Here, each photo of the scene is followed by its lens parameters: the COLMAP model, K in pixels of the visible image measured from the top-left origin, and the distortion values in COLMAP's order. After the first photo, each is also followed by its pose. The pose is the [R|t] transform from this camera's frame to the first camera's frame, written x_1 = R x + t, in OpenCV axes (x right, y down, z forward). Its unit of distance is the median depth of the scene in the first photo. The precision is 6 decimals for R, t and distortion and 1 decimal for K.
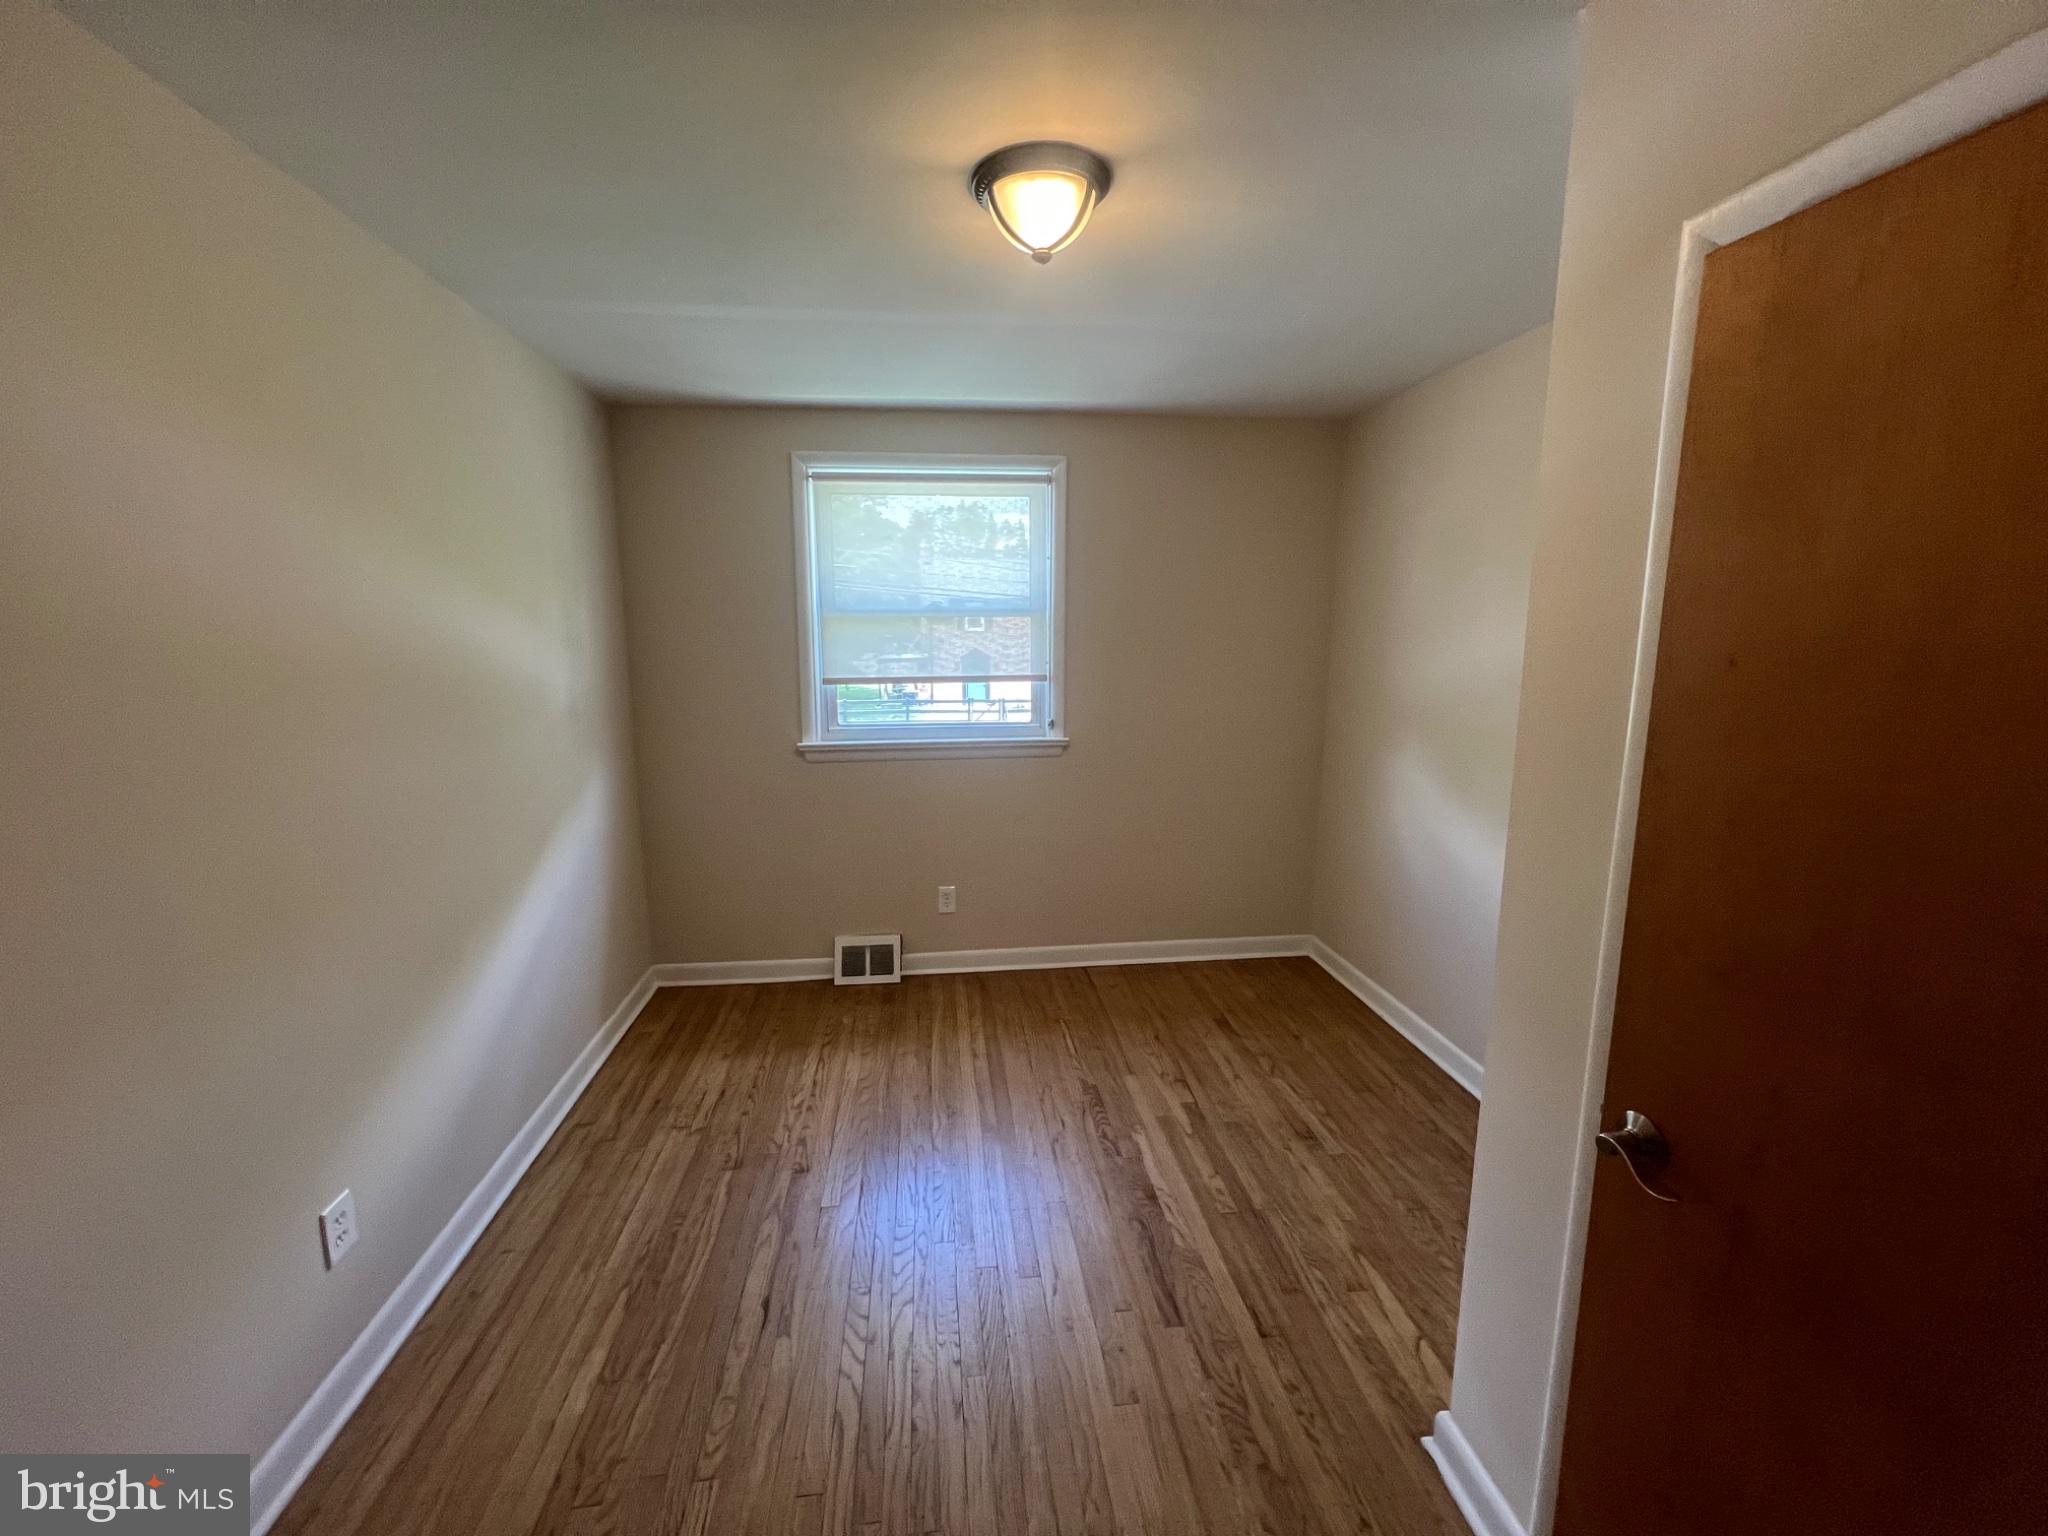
lens RADIAL K [[829.5, 0, 1025.3], [0, 829.5, 766.7], [0, 0, 1]] dist [-0.003894, -0.000006]
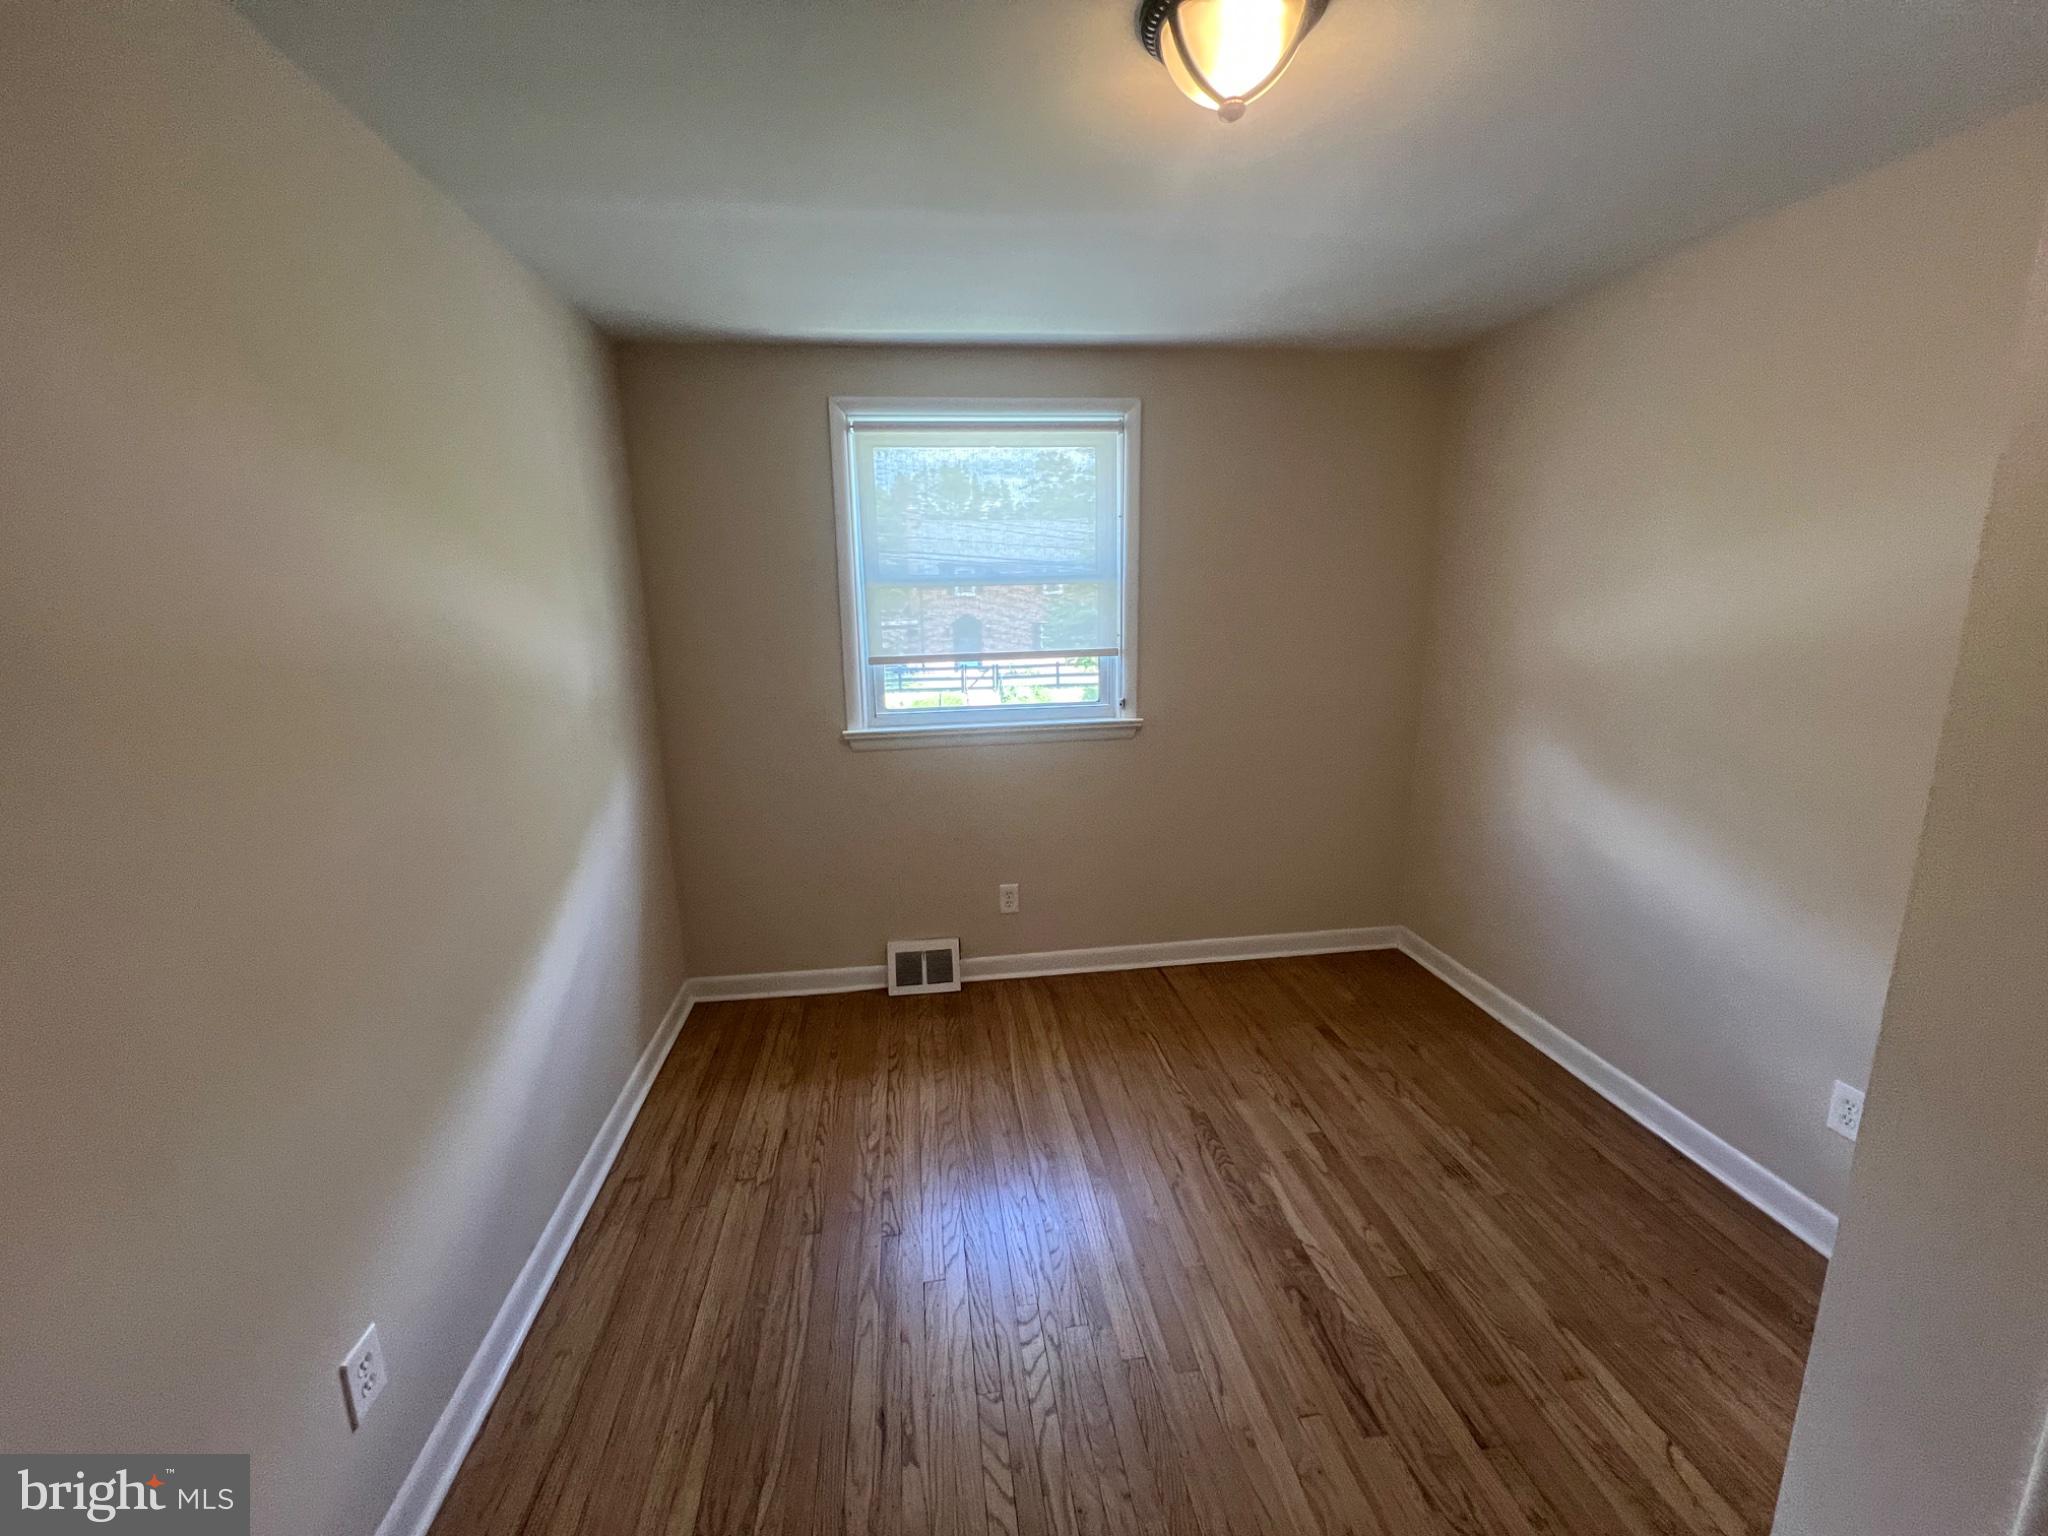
lens RADIAL K [[829.5, 0, 1028.9], [0, 829.5, 768.6], [0, 0, 1]] dist [-0.003894, -0.000006]
pose [[0.999652, -0.021113, 0.015845, -0.115415], [0.020379, 0.998772, 0.045164, -0.031635], [-0.016779, -0.044826, 0.998854, 0.133372]]
